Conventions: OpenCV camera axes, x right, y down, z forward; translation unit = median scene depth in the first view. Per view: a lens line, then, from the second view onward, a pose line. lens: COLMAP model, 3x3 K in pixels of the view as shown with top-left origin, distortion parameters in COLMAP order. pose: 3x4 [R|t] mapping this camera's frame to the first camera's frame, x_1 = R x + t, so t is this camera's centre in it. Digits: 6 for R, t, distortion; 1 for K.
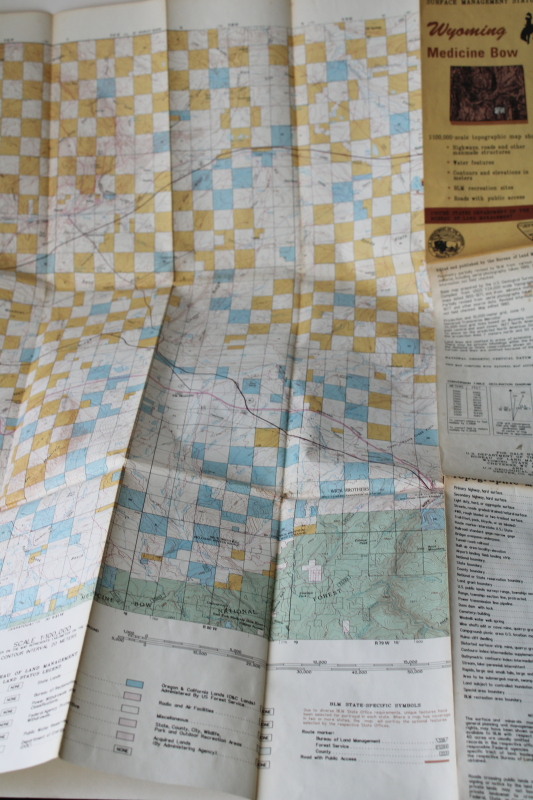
lens RADIAL K [[1353.5, 0, 266.5], [0, 1353.5, 400.0], [0, 0, 1]] dist [-0.023953, 0.109202]
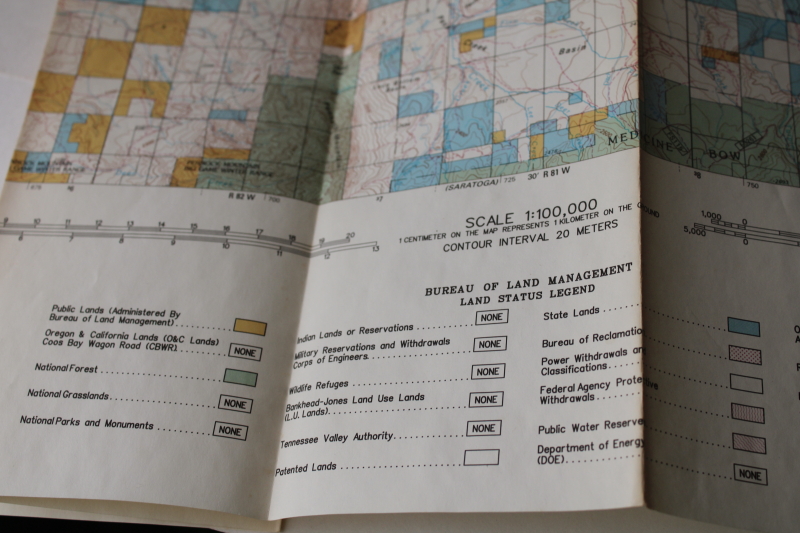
lens RADIAL K [[1353.5, 0, 400.0], [0, 1353.5, 266.5], [0, 0, 1]] dist [-0.023953, 0.109202]
pose [[0.999724, 0.020184, 0.012048, -0.232792], [-0.023130, 0.936006, 0.351224, 0.015355], [-0.004187, -0.351406, 0.936214, 0.540294]]
